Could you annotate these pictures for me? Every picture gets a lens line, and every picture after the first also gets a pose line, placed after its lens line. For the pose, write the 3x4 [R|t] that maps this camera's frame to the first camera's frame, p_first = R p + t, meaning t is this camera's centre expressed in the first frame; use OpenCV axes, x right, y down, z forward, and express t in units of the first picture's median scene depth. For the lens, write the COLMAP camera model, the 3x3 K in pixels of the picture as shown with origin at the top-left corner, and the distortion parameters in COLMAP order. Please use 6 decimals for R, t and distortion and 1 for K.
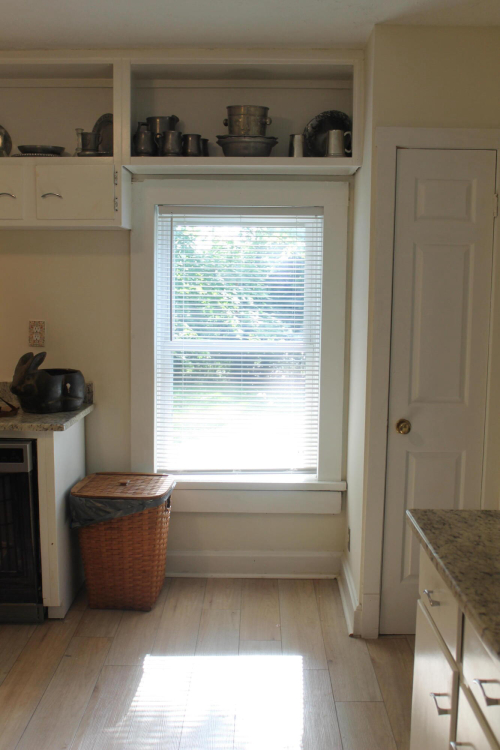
lens RADIAL K [[803.3, 0, 250.0], [0, 803.3, 375.0], [0, 0, 1]] dist [-0.128941, 0.175761]
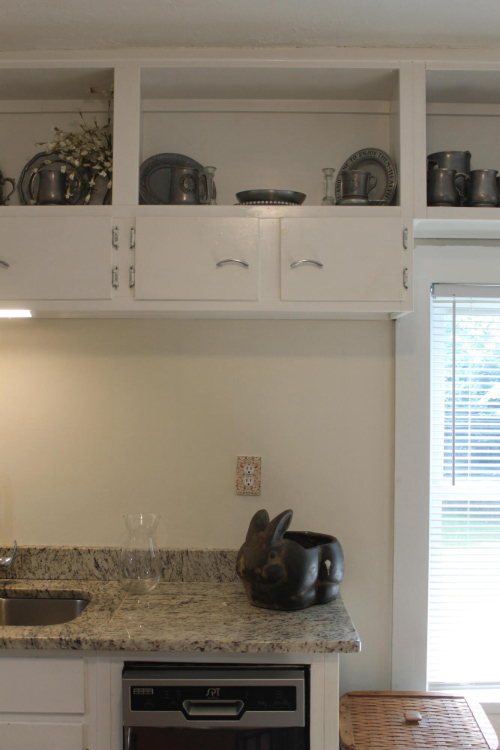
lens RADIAL K [[803.3, 0, 250.0], [0, 803.3, 375.0], [0, 0, 1]] dist [-0.128941, 0.175761]
pose [[0.999688, -0.000470, 0.024966, -0.303303], [0.003701, 0.991568, -0.129533, -0.052326], [-0.024694, 0.129585, 0.991261, 0.364648]]
